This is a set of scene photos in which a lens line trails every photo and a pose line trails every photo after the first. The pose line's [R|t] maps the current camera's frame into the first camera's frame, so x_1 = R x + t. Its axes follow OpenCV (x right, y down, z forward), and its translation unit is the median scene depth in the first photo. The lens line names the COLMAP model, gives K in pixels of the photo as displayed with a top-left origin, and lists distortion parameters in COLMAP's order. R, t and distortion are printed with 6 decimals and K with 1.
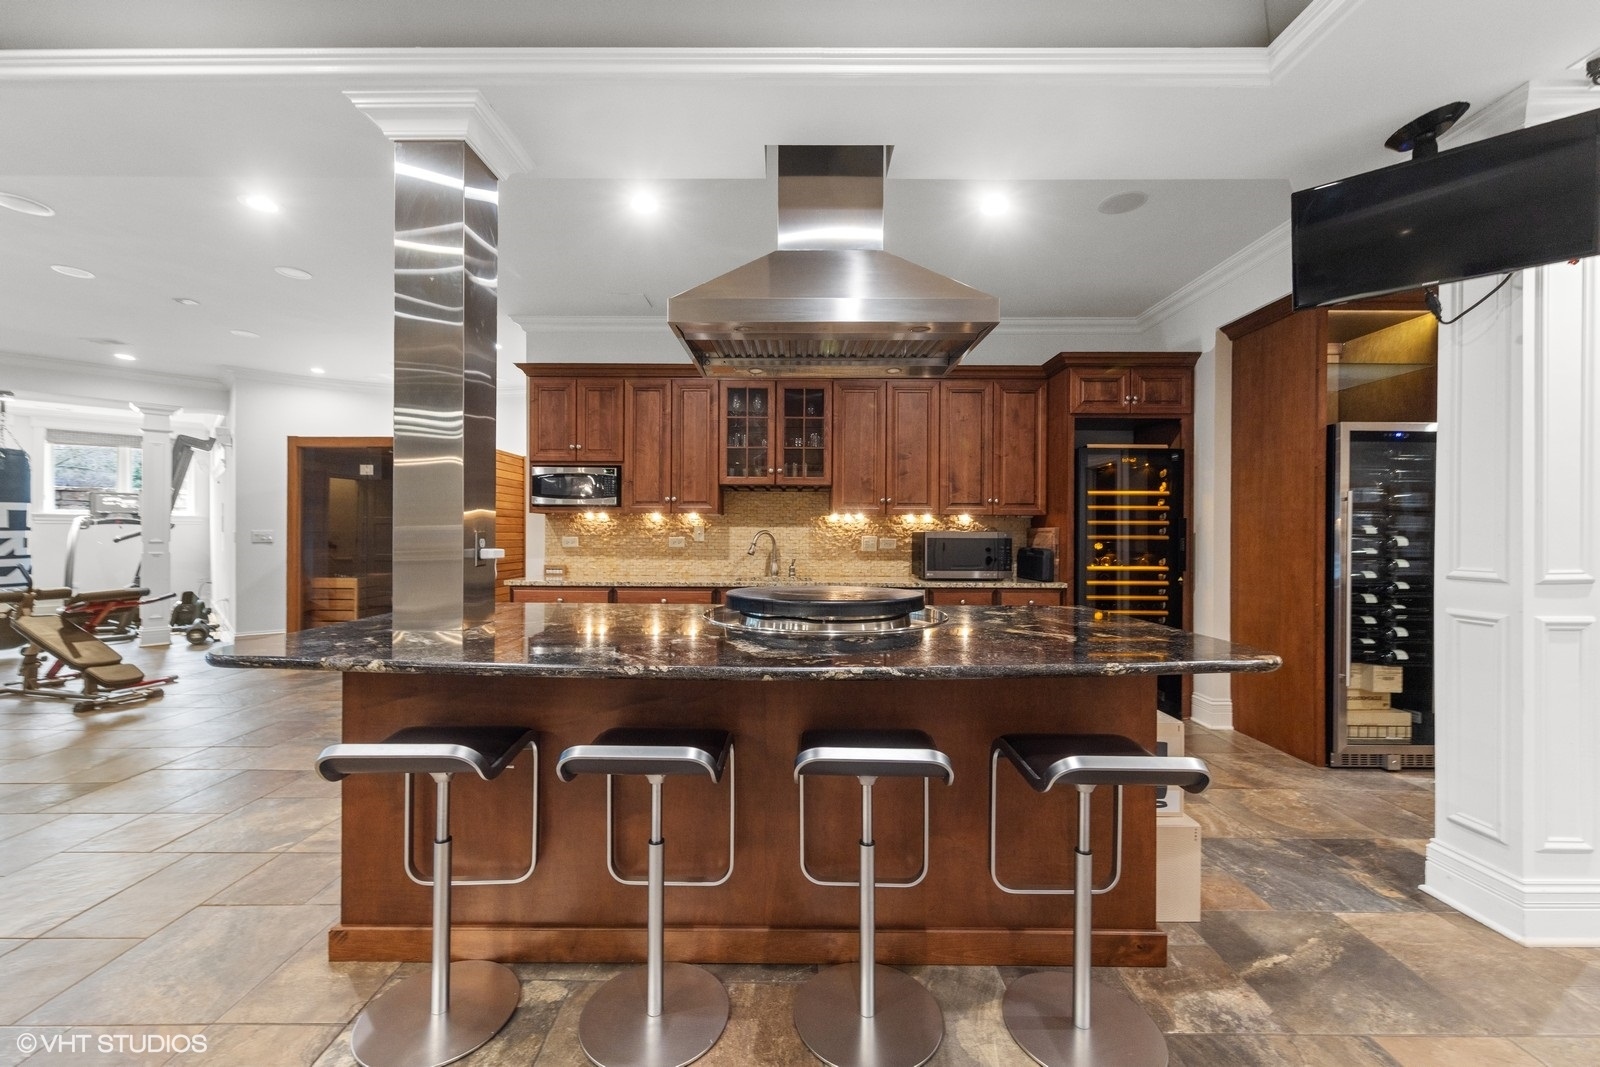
lens RADIAL K [[638.2, 0, 800.0], [0, 638.2, 533.5], [0, 0, 1]] dist [0.001173, 0.000147]
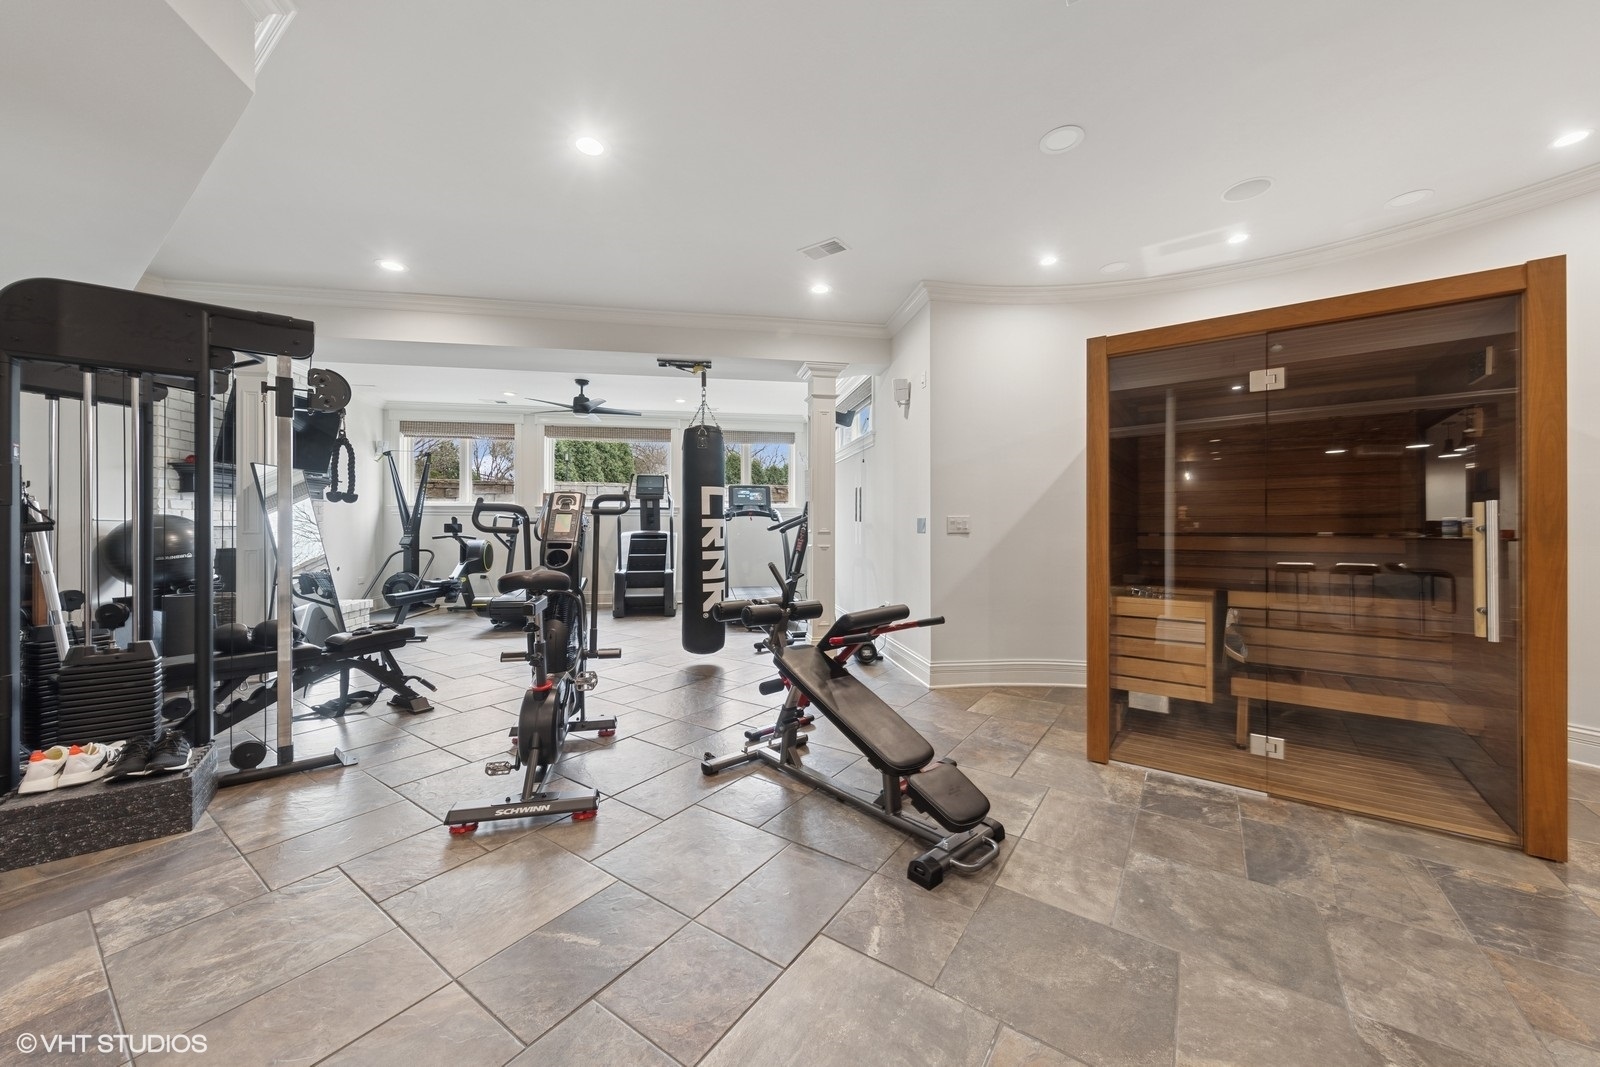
lens RADIAL K [[584.0, 0, 800.0], [0, 584.0, 533.5], [0, 0, 1]] dist [-0.000375, -0.000011]
pose [[0.815485, 0.002426, -0.578773, -0.662423], [0.000974, 0.999984, 0.005563, 0.011592], [0.578777, -0.005100, 0.815470, 0.410982]]
